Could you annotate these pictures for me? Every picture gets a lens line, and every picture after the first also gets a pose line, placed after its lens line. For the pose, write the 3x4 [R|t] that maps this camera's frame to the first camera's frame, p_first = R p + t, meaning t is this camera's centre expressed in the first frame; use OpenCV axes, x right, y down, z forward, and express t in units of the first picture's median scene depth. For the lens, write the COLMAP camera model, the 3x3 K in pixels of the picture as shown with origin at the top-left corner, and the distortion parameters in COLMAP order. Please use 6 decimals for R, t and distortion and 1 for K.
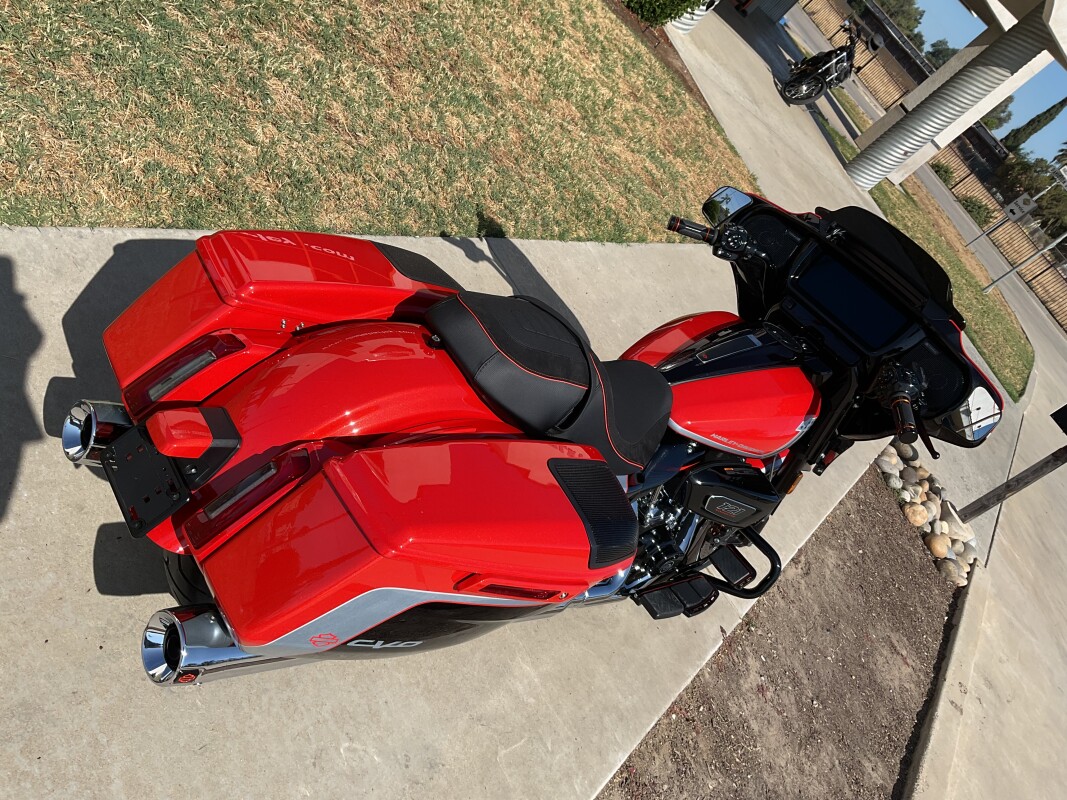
lens RADIAL K [[877.9, 0, 529.6], [0, 877.9, 402.4], [0, 0, 1]] dist [0.057636, -0.116878]
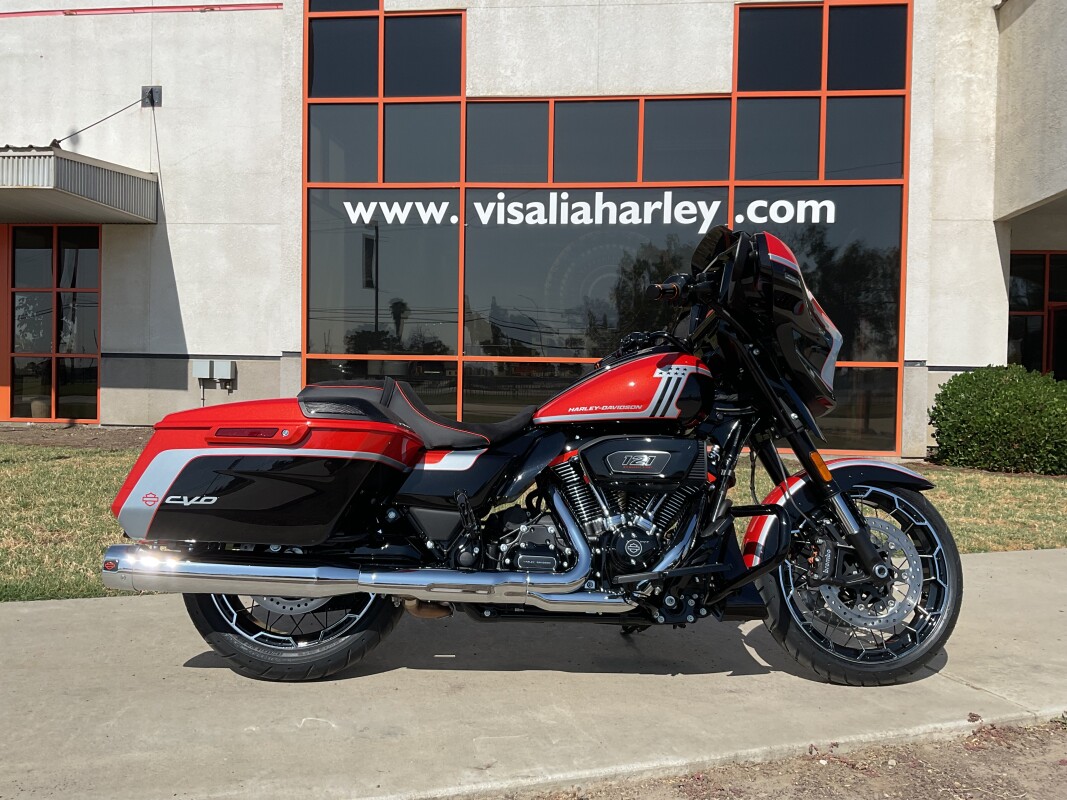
lens RADIAL K [[877.9, 0, 529.6], [0, 877.9, 402.4], [0, 0, 1]] dist [0.057636, -0.116878]
pose [[0.670534, -0.640764, -0.373906, 0.663025], [0.114211, 0.587148, -0.801382, 1.047219], [0.733035, 0.494650, 0.466885, 0.412447]]
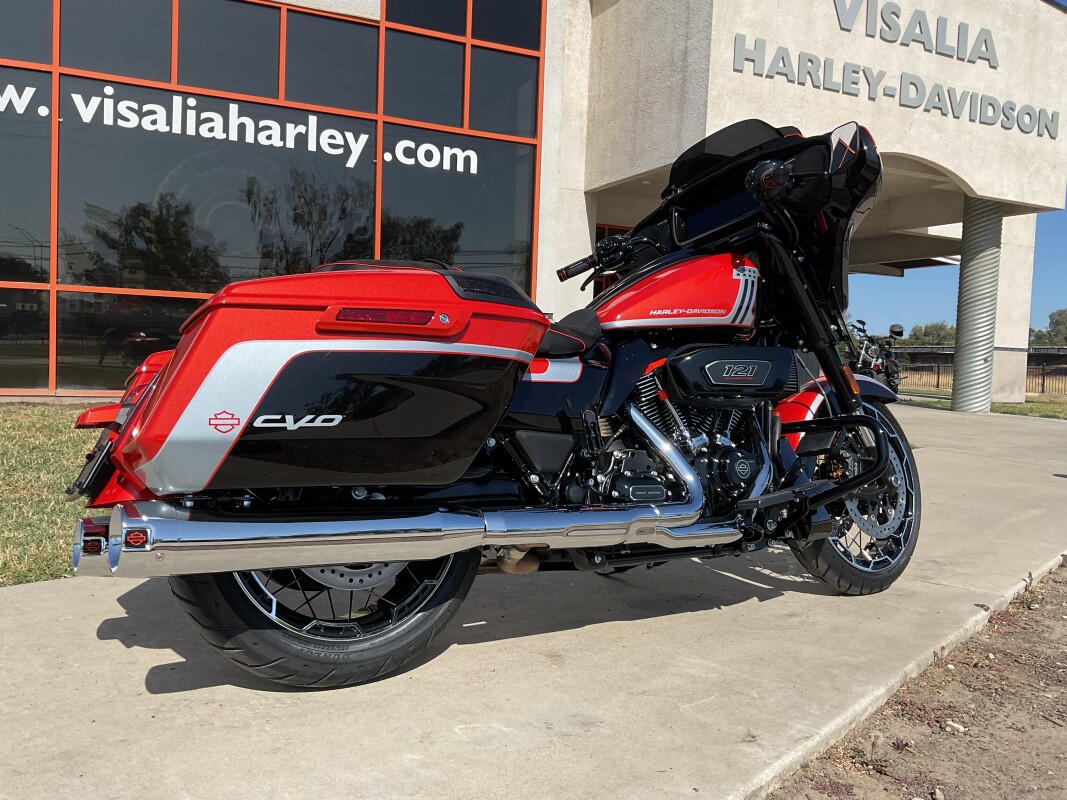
lens RADIAL K [[880.9, 0, 533.5], [0, 880.9, 400.0], [0, 0, 1]] dist [0.080525, -0.165176]
pose [[0.775343, -0.631528, -0.004000, 0.043233], [0.500692, 0.618548, -0.605563, 0.687613], [0.384904, 0.467516, 0.795787, 0.188831]]
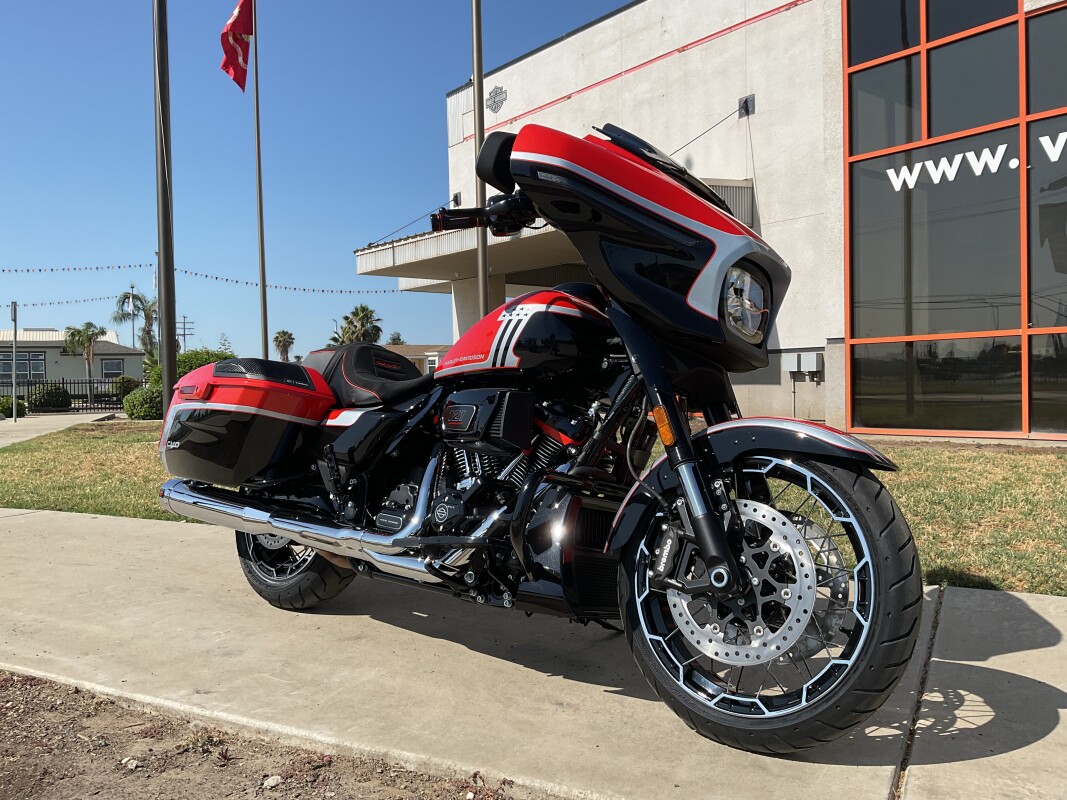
lens RADIAL K [[877.9, 0, 529.6], [0, 877.9, 402.4], [0, 0, 1]] dist [0.057636, -0.116878]
pose [[0.188332, -0.648874, -0.737220, 1.080296], [-0.487138, 0.590084, -0.643815, 0.776853], [0.852777, 0.480379, -0.204959, 1.421625]]
